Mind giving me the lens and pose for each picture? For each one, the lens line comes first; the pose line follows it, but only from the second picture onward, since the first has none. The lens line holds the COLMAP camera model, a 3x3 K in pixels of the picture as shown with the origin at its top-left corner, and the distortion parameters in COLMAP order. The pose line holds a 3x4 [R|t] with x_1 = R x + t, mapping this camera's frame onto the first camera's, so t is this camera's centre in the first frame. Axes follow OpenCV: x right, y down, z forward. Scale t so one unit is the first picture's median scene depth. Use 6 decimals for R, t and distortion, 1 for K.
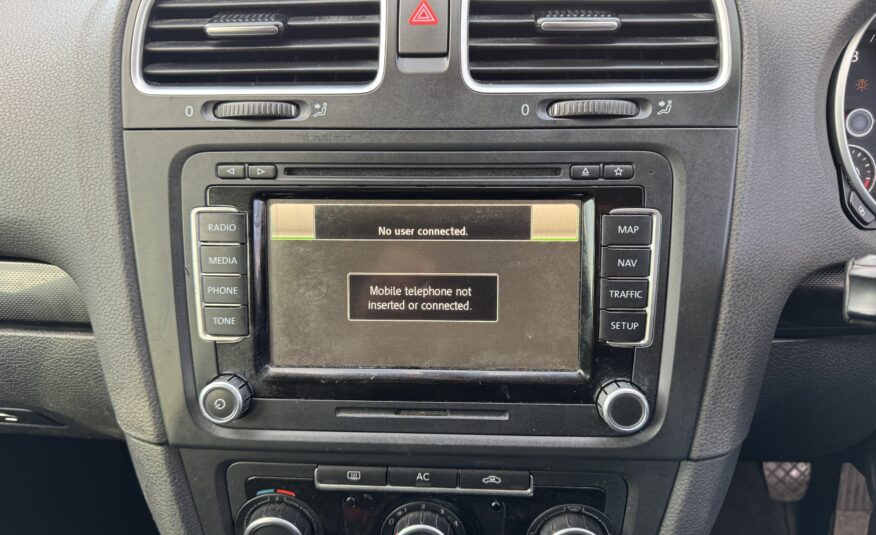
lens RADIAL K [[627.7, 0, 433.9], [0, 627.7, 272.7], [0, 0, 1]] dist [0.050377, -0.066212]
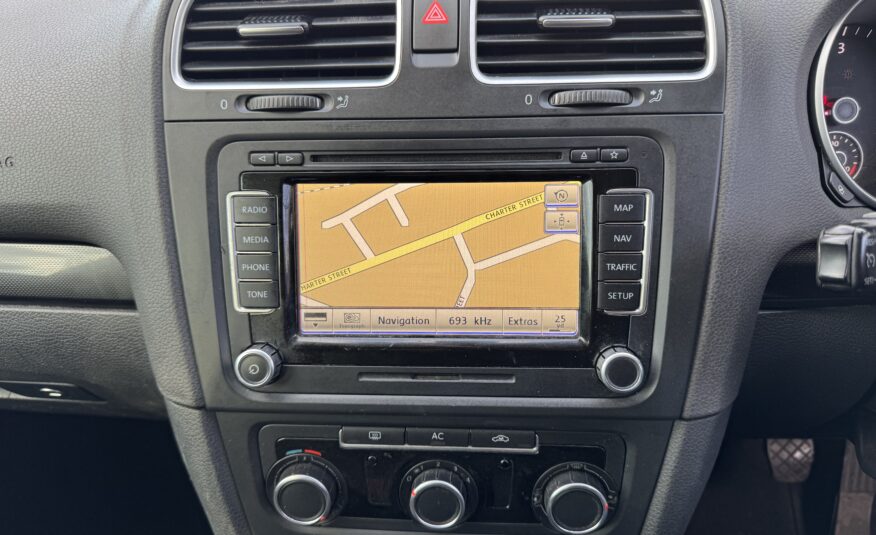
lens RADIAL K [[624.3, 0, 436.2], [0, 624.3, 271.6], [0, 0, 1]] dist [0.081181, -0.113671]
pose [[0.999847, -0.006598, -0.016184, -0.000332], [0.006571, 0.999977, -0.001694, 0.040401], [0.016195, 0.001587, 0.999868, -0.095105]]
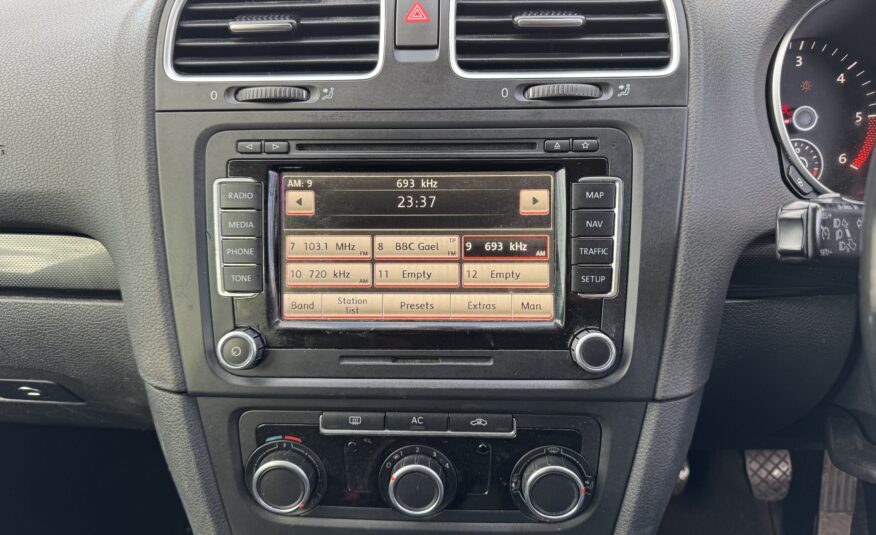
lens RADIAL K [[624.3, 0, 436.2], [0, 624.3, 271.6], [0, 0, 1]] dist [0.081181, -0.113671]
pose [[0.999950, -0.001996, 0.009764, 0.006204], [0.002672, 0.997559, -0.069777, 0.144165], [-0.009601, 0.069800, 0.997515, -0.127110]]
